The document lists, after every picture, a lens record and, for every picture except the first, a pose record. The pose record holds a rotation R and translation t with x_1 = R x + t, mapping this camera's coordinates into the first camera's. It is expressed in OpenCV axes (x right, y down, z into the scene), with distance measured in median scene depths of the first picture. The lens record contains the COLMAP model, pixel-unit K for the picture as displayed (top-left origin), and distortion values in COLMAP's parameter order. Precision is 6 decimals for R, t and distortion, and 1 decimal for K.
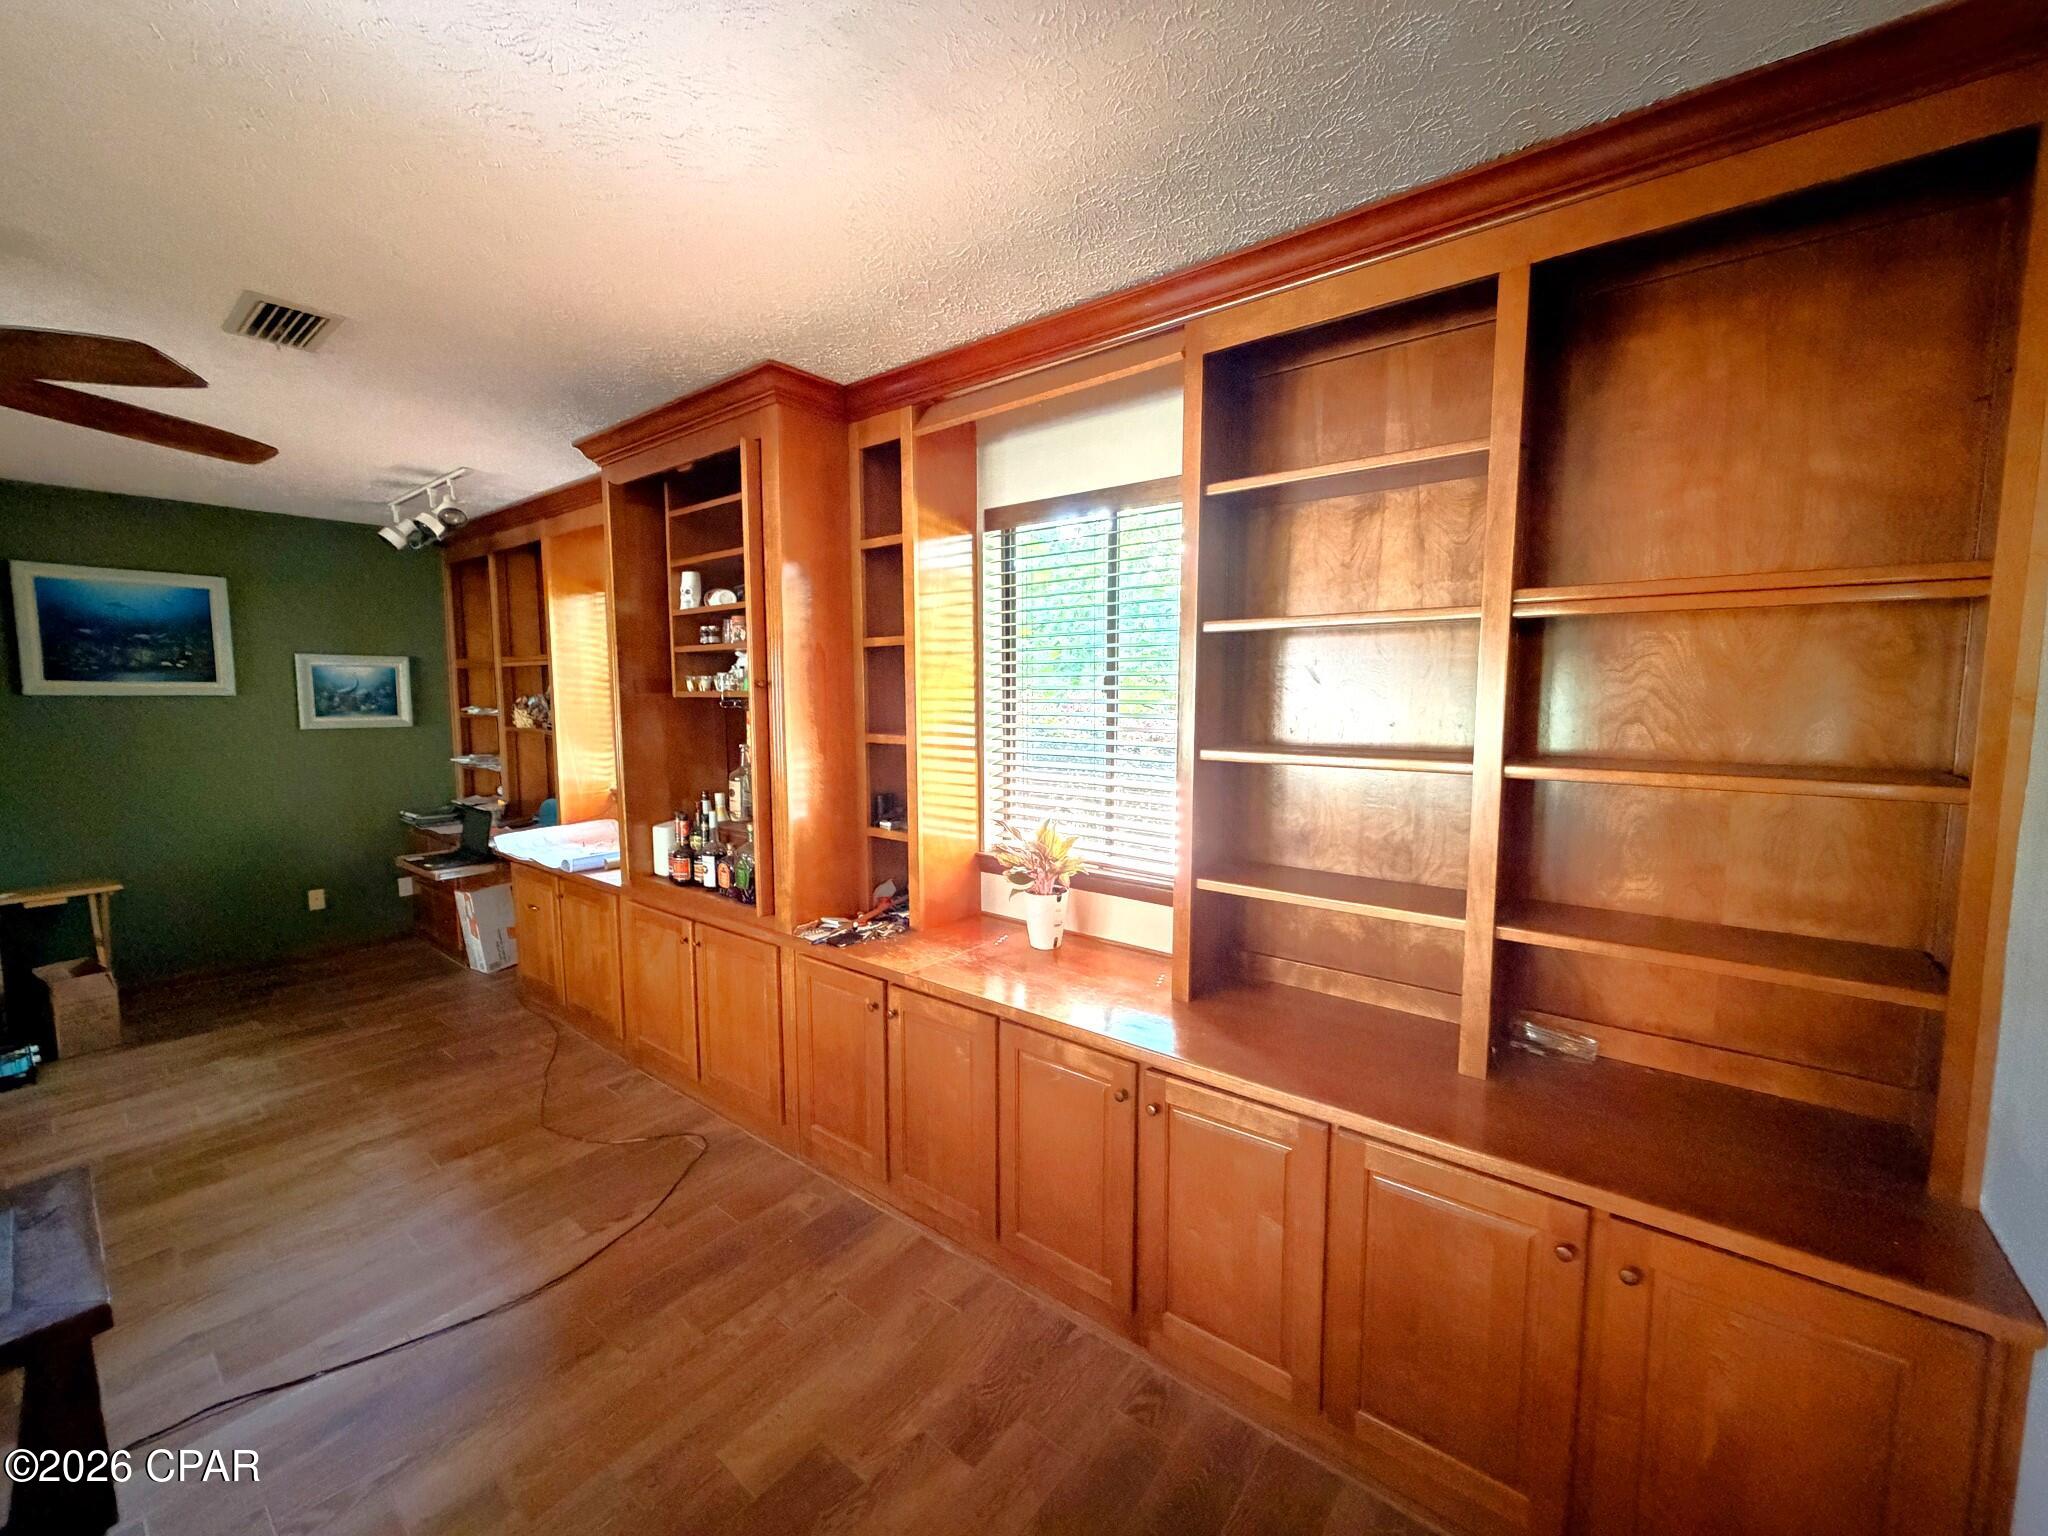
lens RADIAL K [[820.7, 0, 1025.6], [0, 820.7, 766.1], [0, 0, 1]] dist [-0.001933, 0.000556]
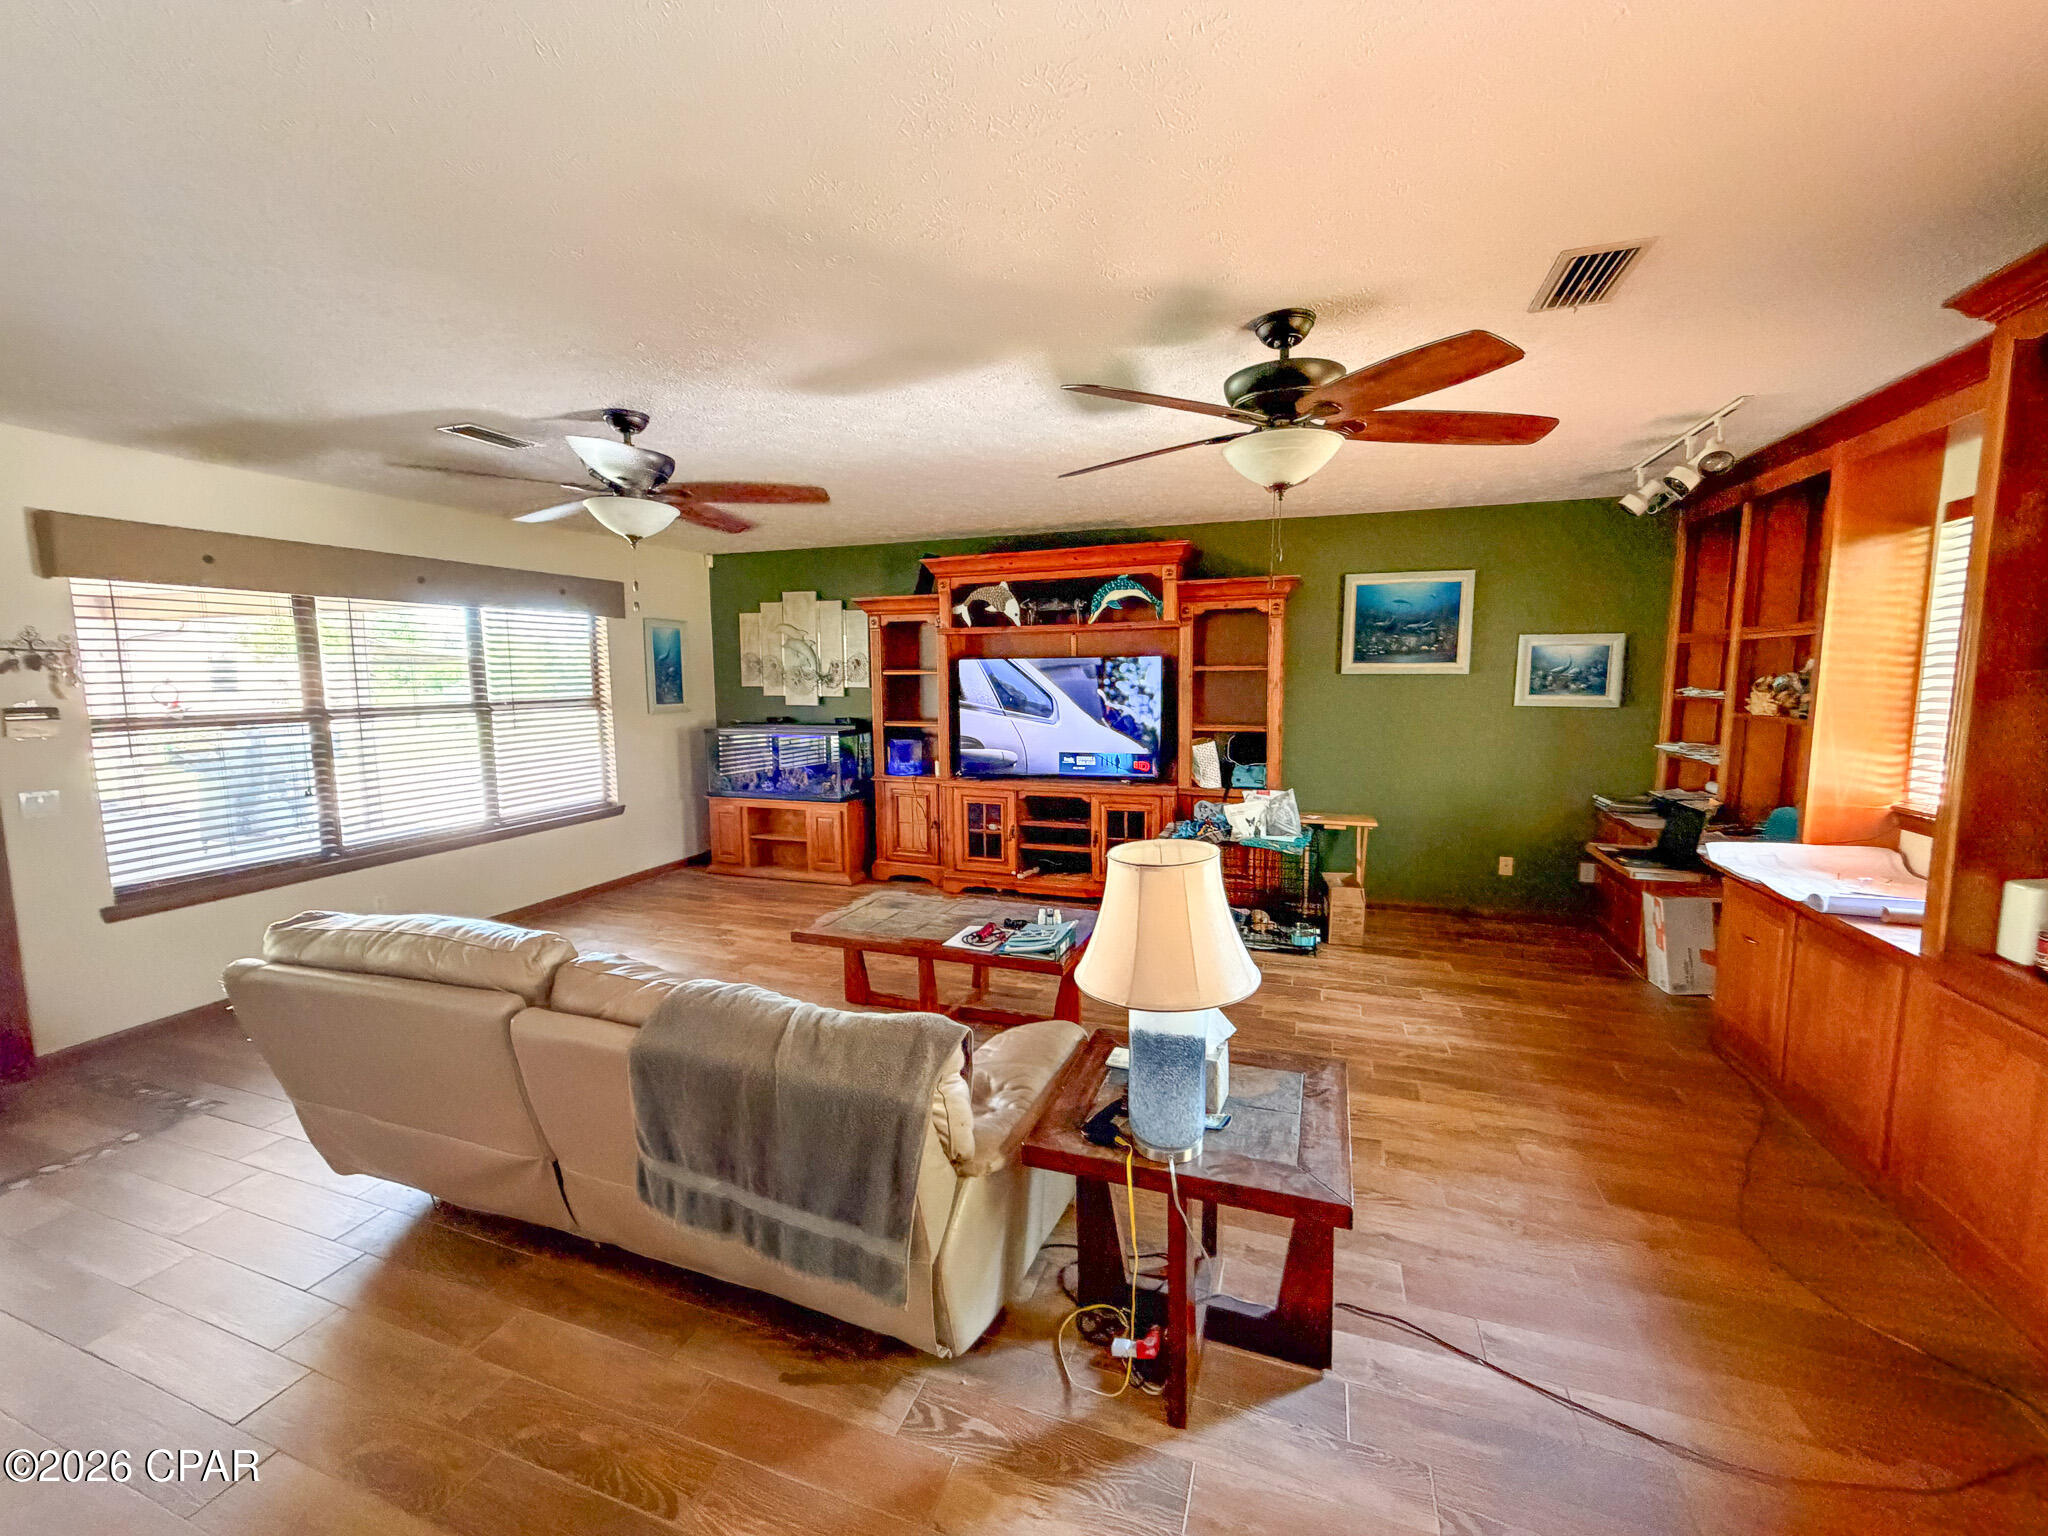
lens RADIAL K [[820.7, 0, 1025.1], [0, 820.7, 767.0], [0, 0, 1]] dist [-0.001933, 0.000556]
pose [[0.325630, 0.107614, -0.939353, -0.088811], [-0.084128, 0.992859, 0.084581, -0.003110], [0.941747, 0.051484, 0.332358, 0.054965]]
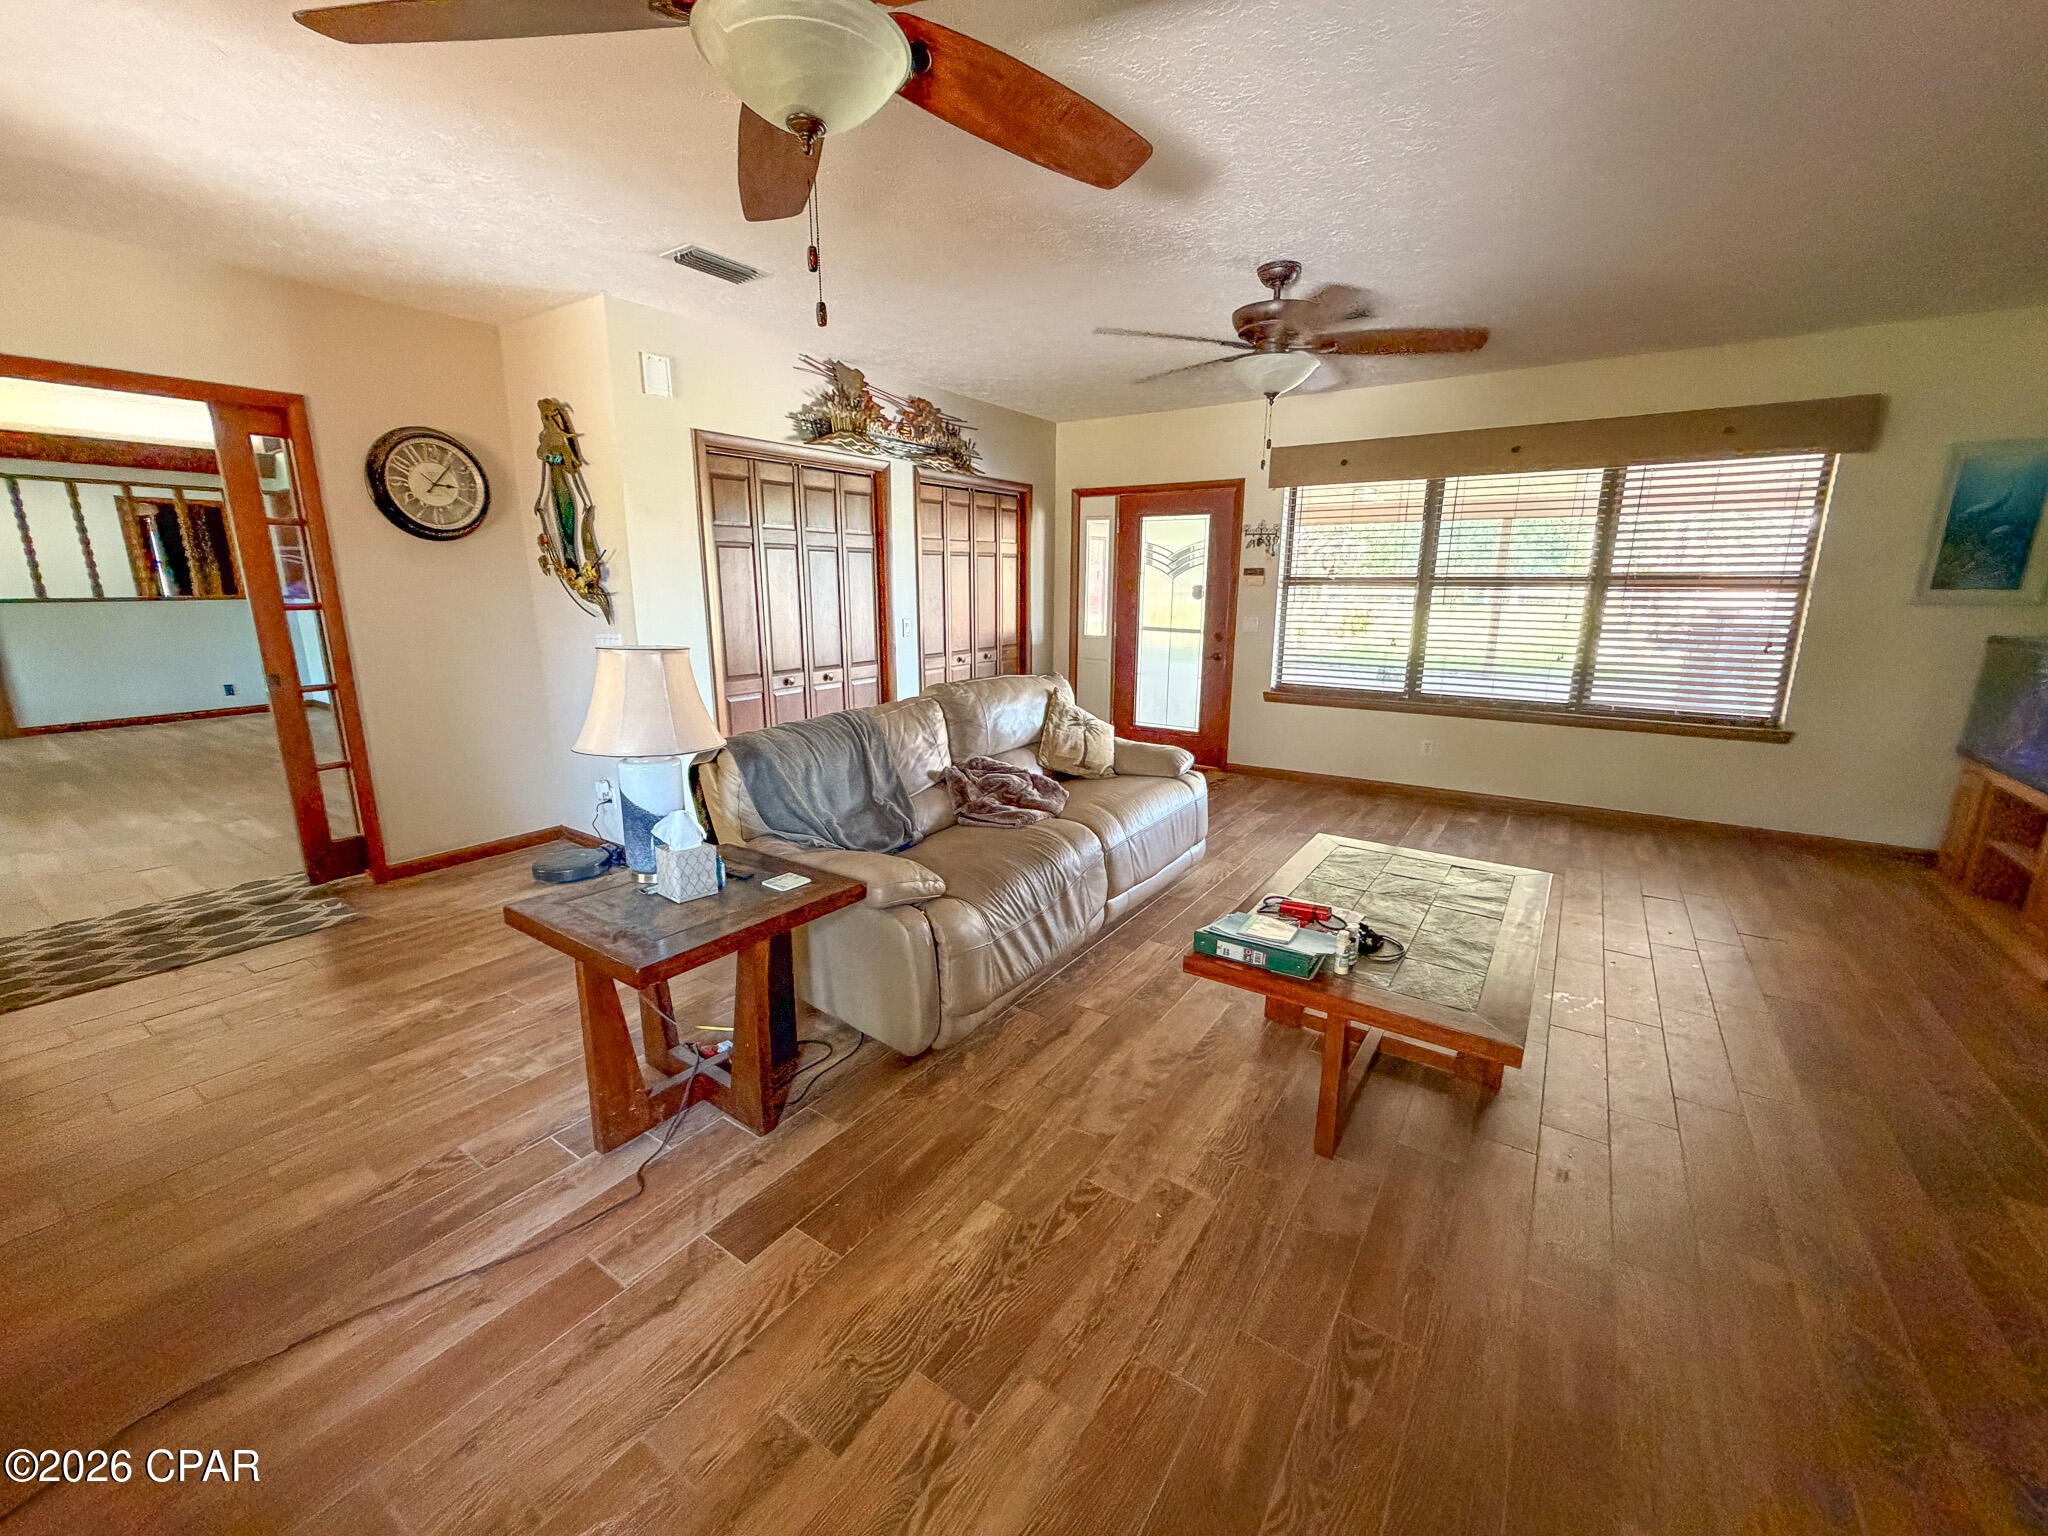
lens RADIAL K [[820.7, 0, 1020.5], [0, 820.7, 767.0], [0, 0, 1]] dist [-0.001933, 0.000556]
pose [[-0.995575, 0.043458, -0.083320, -0.496530], [0.011755, 0.937272, 0.348400, -0.064210], [0.093235, 0.345879, -0.933635, 0.597559]]
